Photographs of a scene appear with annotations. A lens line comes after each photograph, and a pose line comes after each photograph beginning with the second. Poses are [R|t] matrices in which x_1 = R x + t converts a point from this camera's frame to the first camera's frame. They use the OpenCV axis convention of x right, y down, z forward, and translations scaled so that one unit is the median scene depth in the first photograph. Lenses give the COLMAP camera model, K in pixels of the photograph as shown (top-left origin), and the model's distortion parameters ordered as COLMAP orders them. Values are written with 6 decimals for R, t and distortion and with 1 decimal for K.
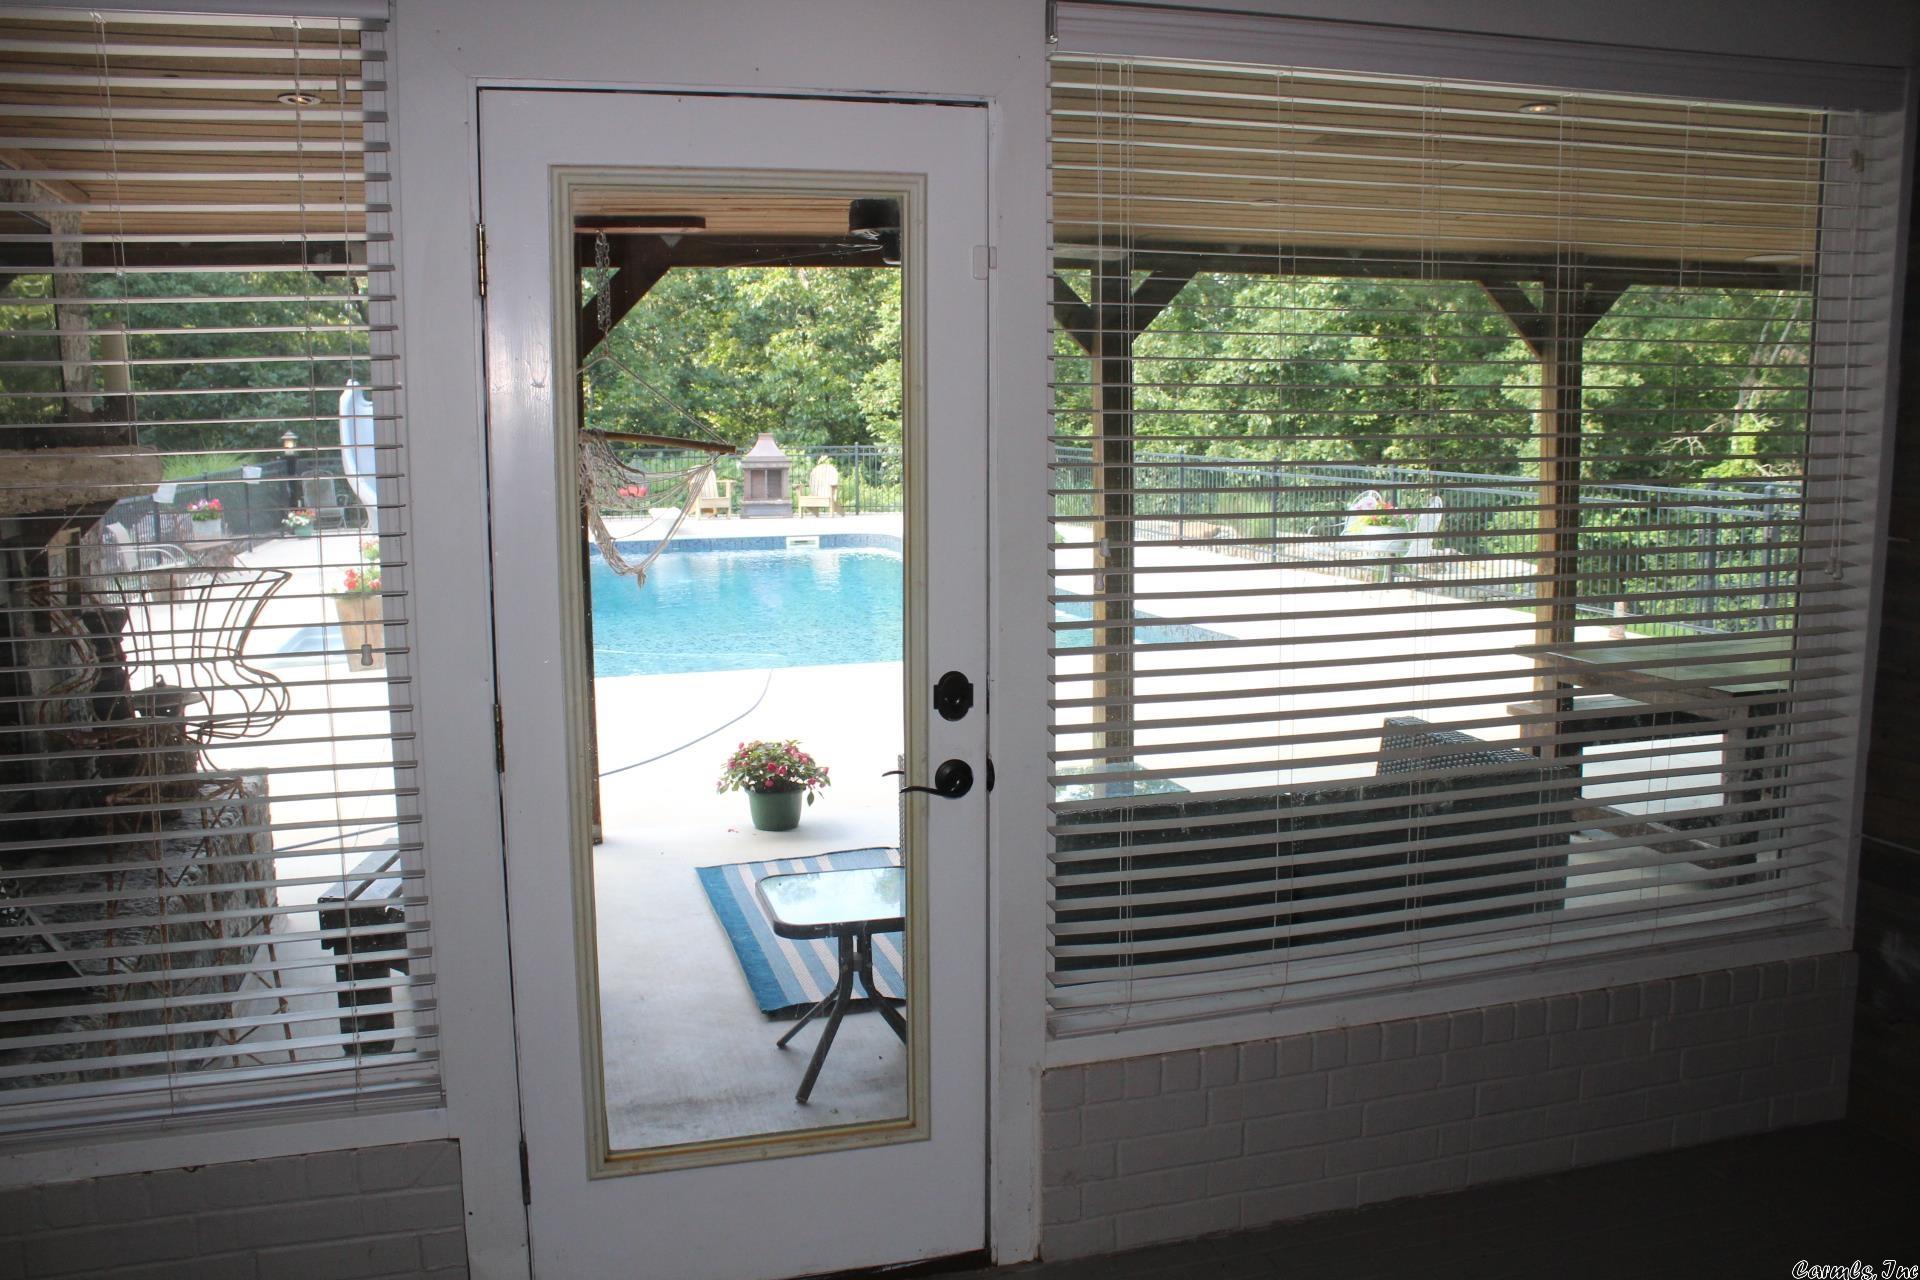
lens RADIAL K [[1601.6, 0, 952.5], [0, 1601.6, 644.9], [0, 0, 1]] dist [-0.156224, 0.123064]
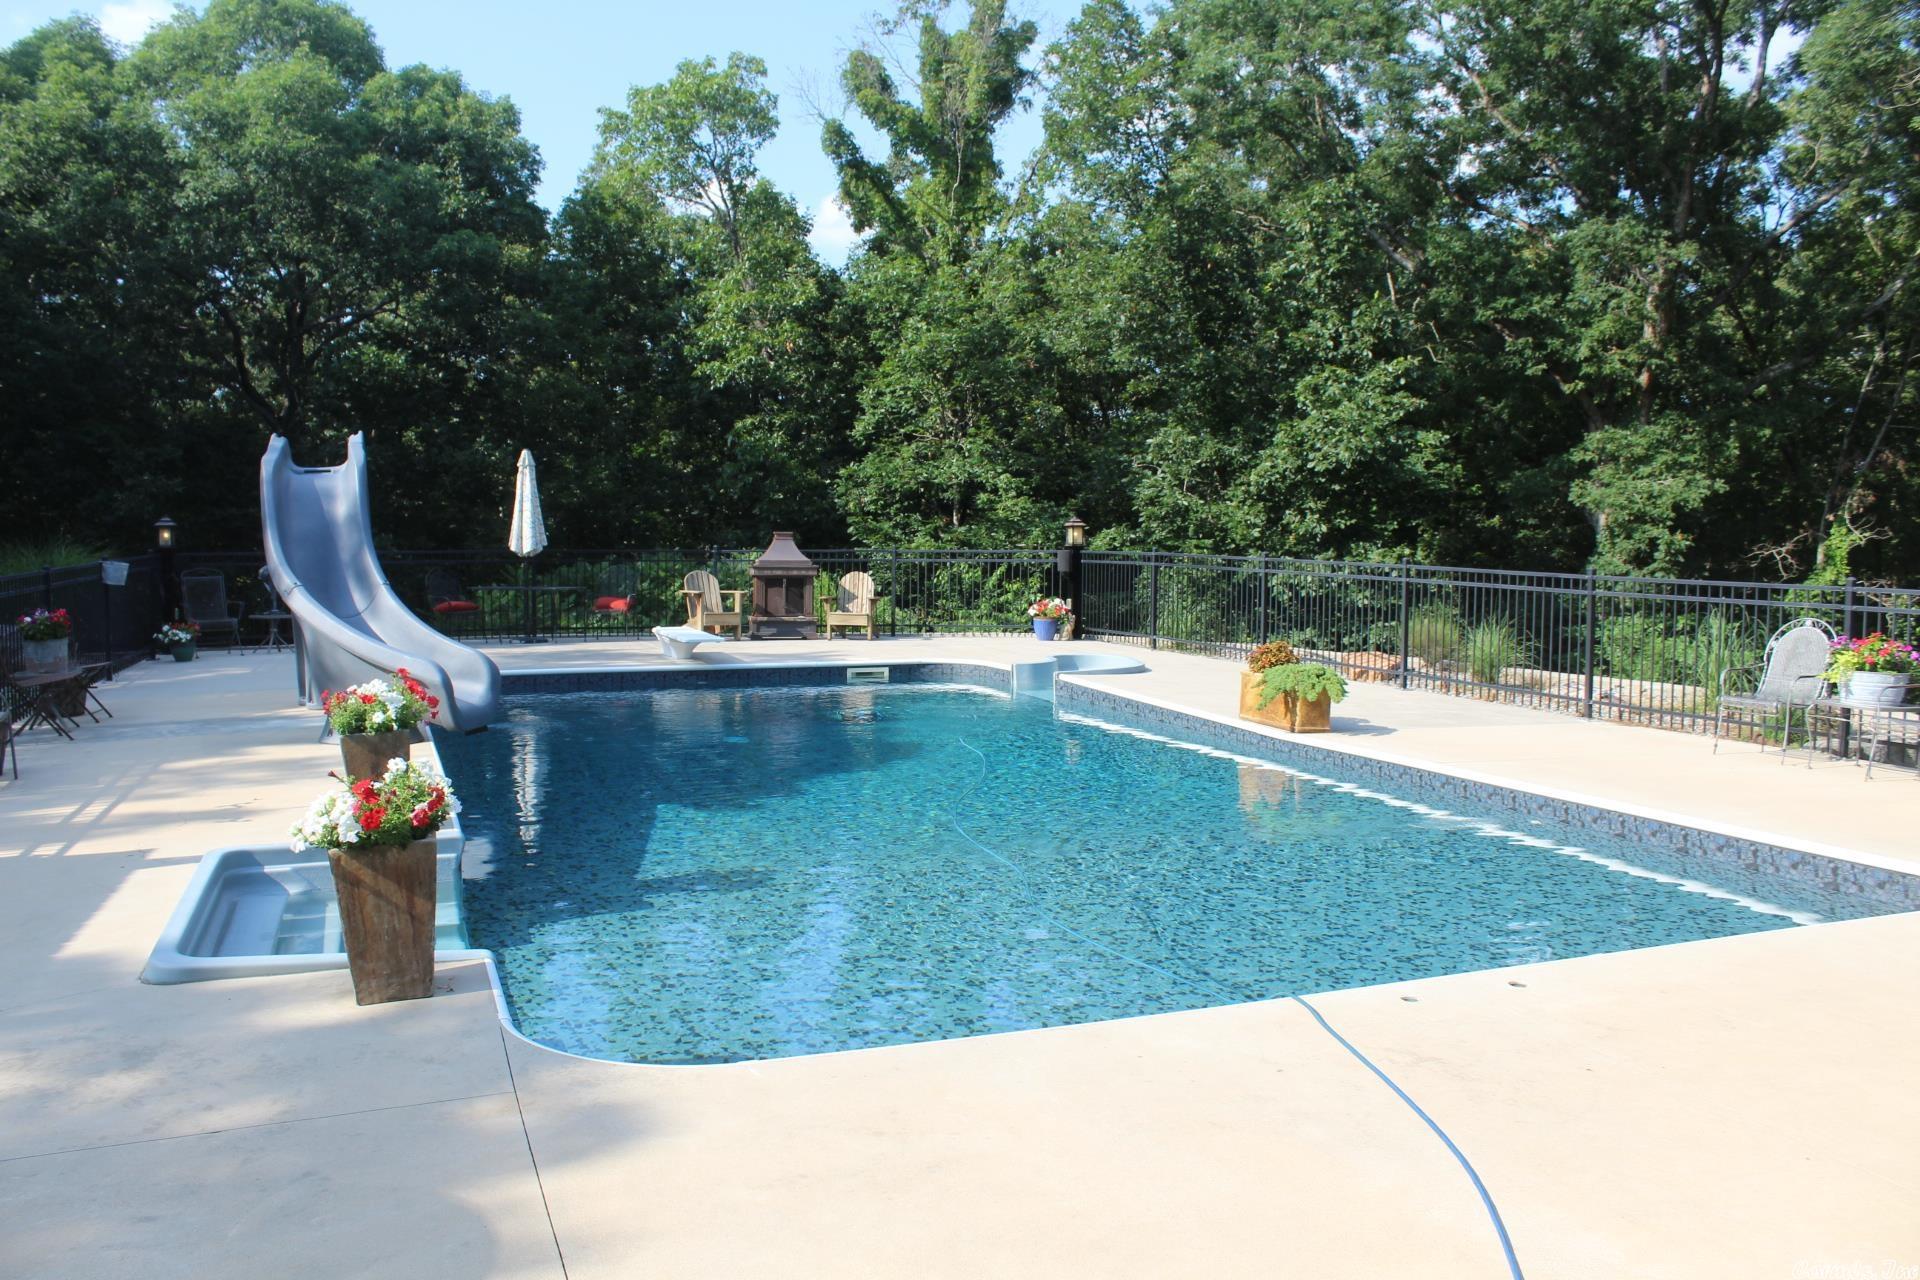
lens RADIAL K [[1601.6, 0, 967.0], [0, 1601.6, 634.4], [0, 0, 1]] dist [-0.156224, 0.123064]
pose [[0.995754, 0.008508, 0.091664, -0.075340], [-0.001648, 0.997208, -0.074662, -0.017479], [-0.092043, 0.074194, 0.992987, 0.158312]]
